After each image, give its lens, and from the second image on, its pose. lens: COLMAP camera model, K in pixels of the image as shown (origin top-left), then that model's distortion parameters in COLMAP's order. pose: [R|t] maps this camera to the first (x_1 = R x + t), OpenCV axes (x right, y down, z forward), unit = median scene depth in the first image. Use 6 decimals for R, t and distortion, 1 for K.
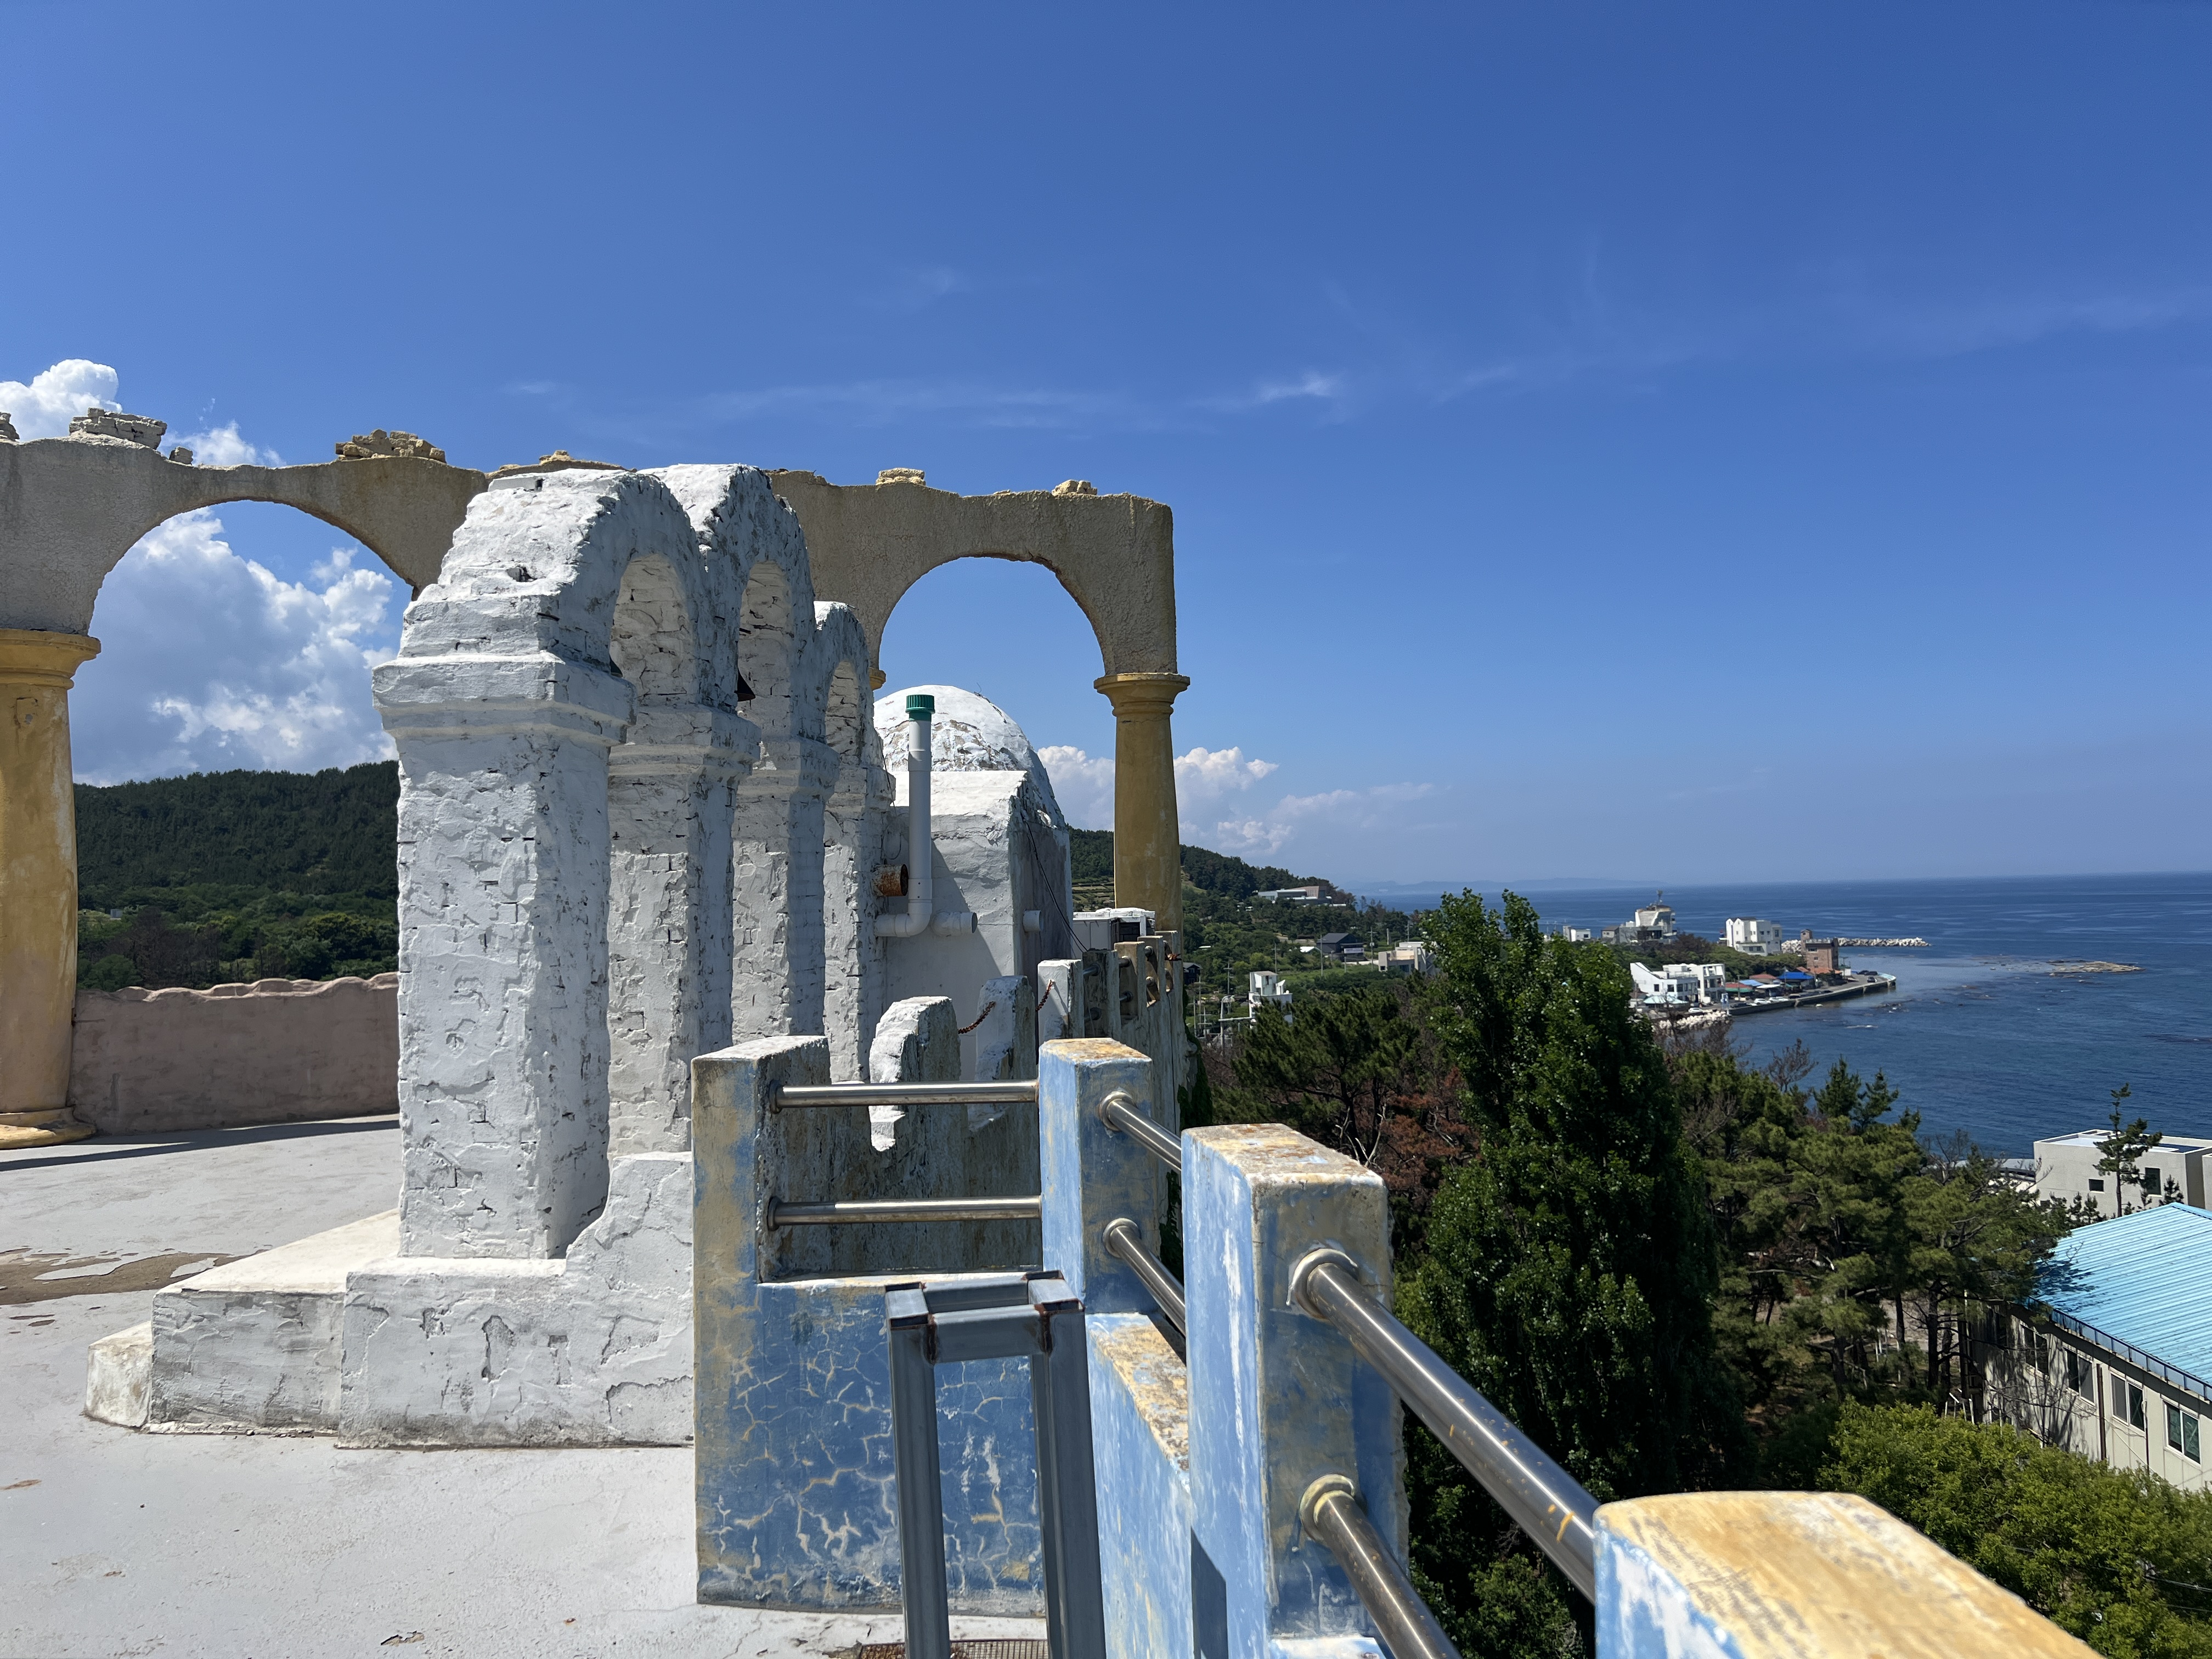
lens RADIAL K [[1651.0, 0, 1106.0], [0, 1651.0, 829.5], [0, 0, 1]] dist [0.052117, -0.071894]
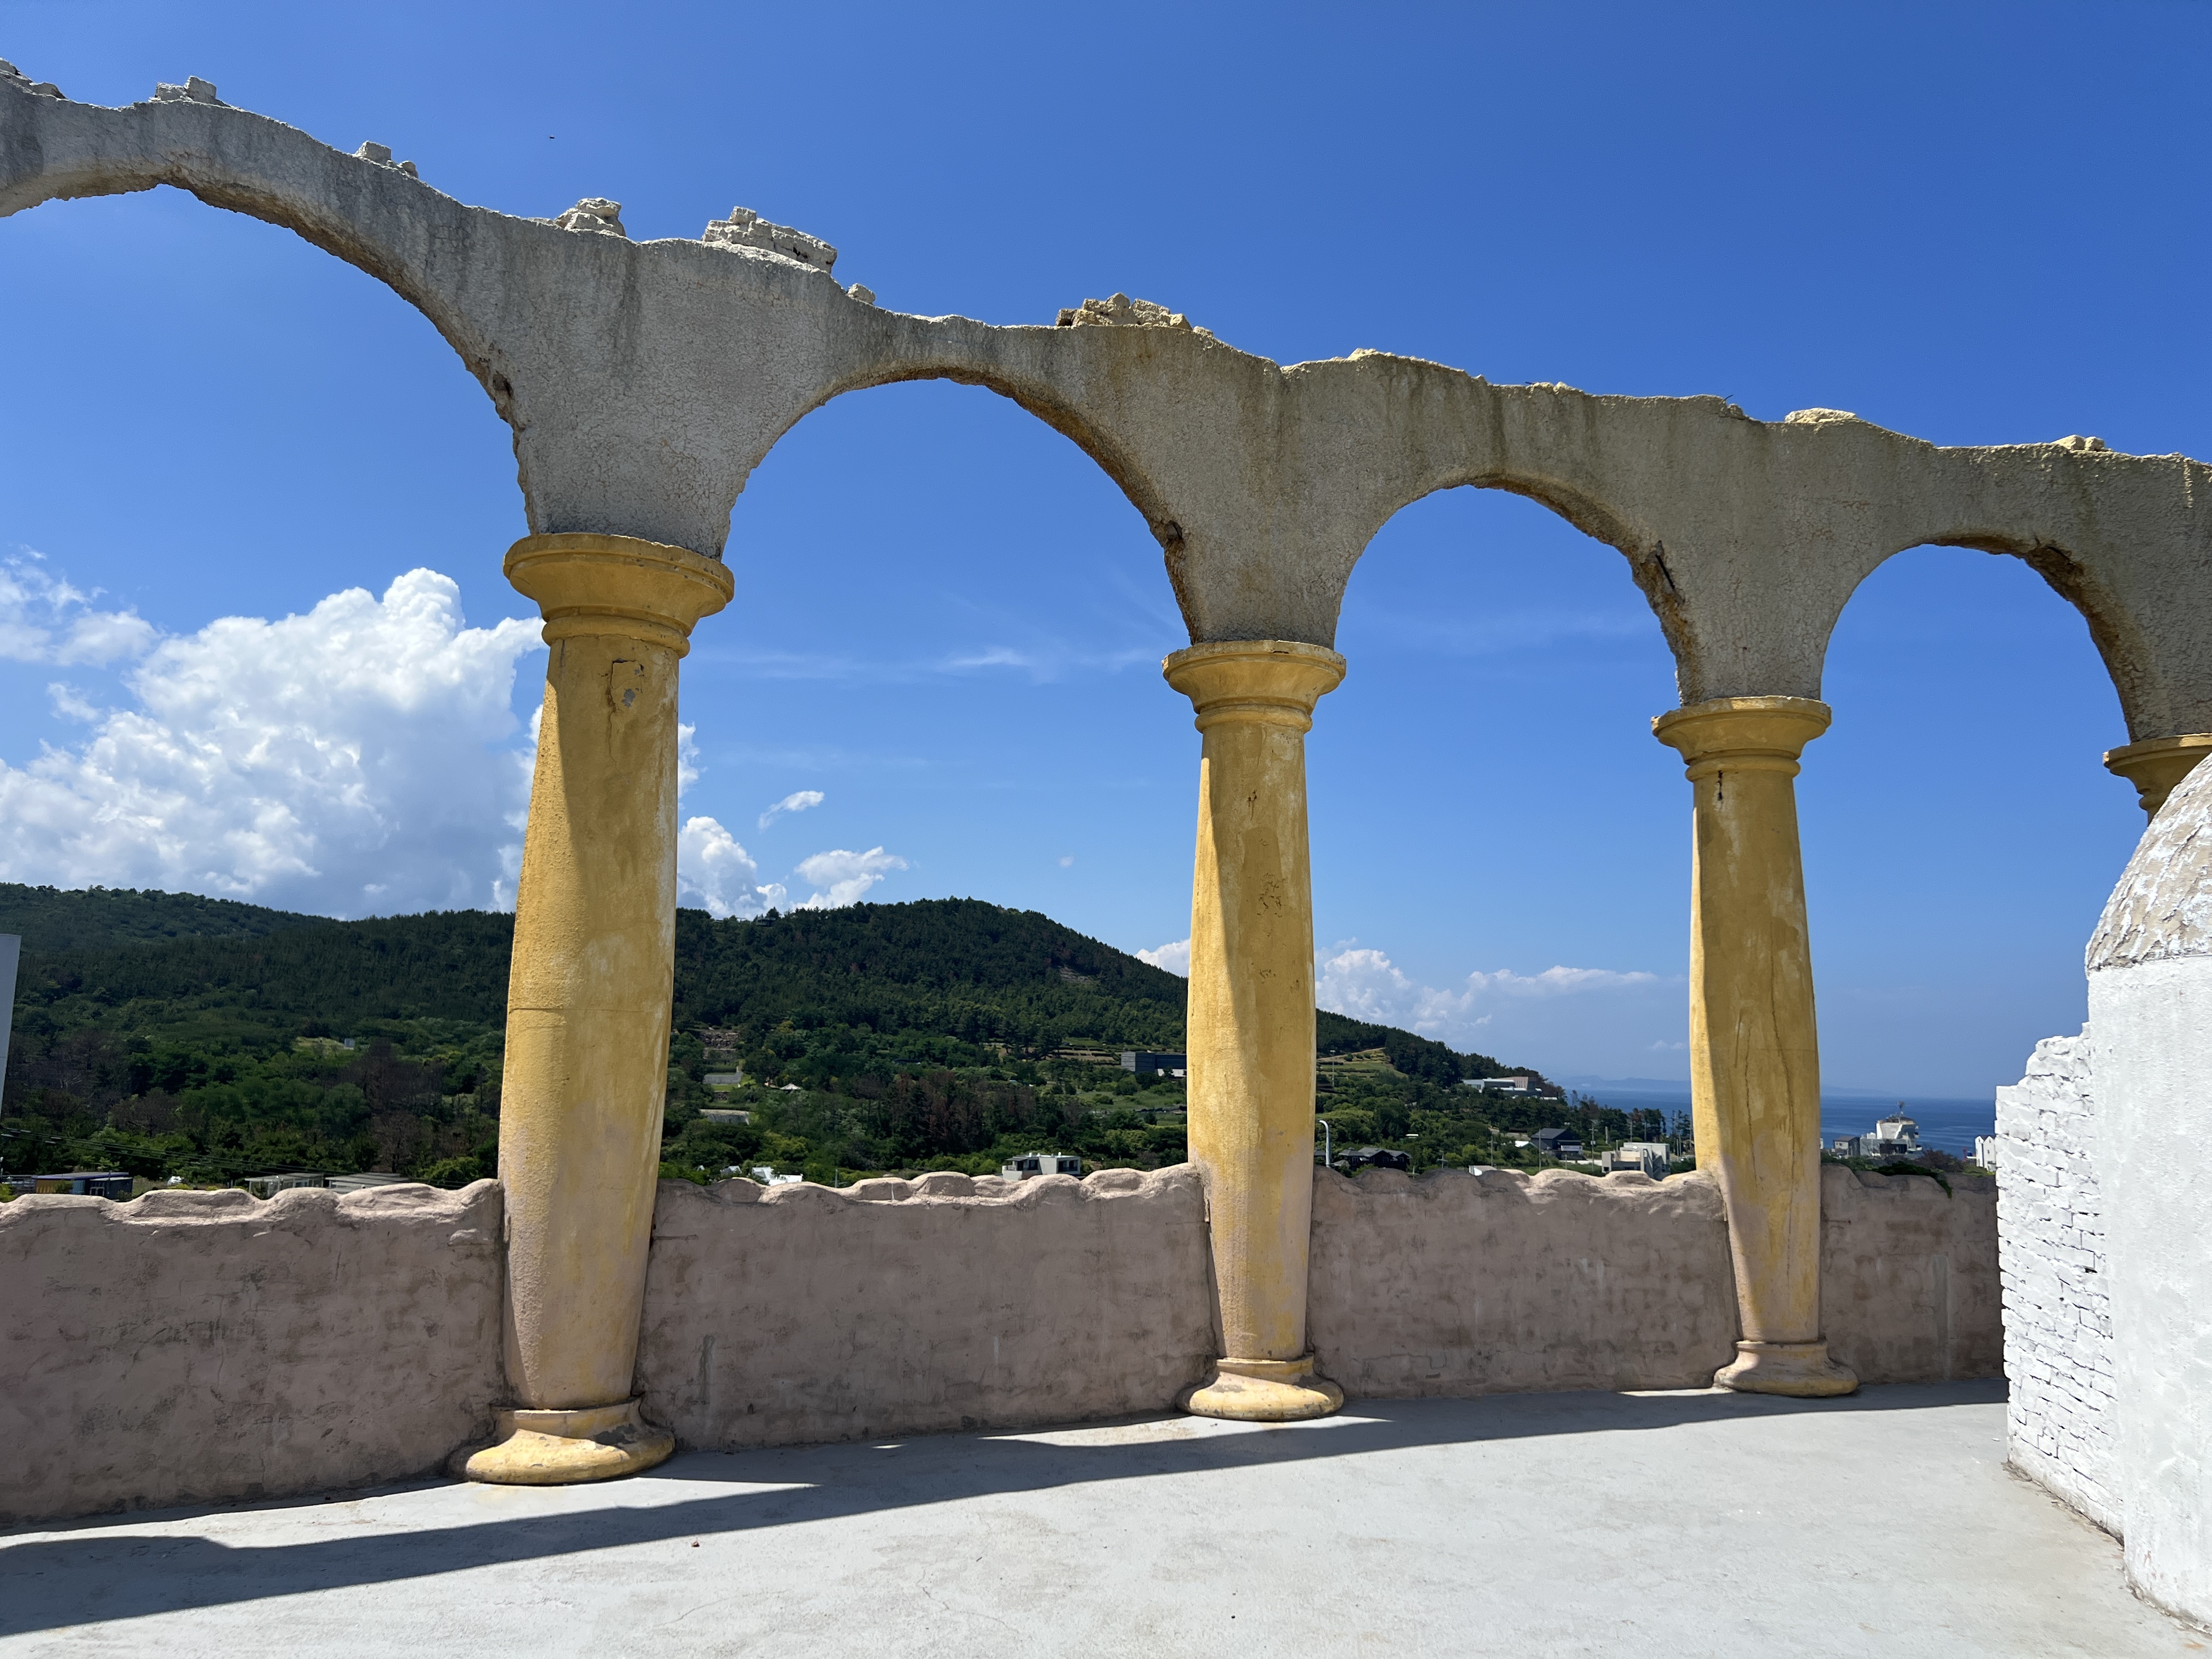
lens RADIAL K [[1642.7, 0, 1106.0], [0, 1642.7, 829.5], [0, 0, 1]] dist [0.099593, -0.265931]
pose [[0.993053, 0.035916, -0.112055, -0.334698], [-0.047415, 0.993683, -0.101711, 0.023025], [0.107694, 0.106317, 0.988483, 0.368442]]
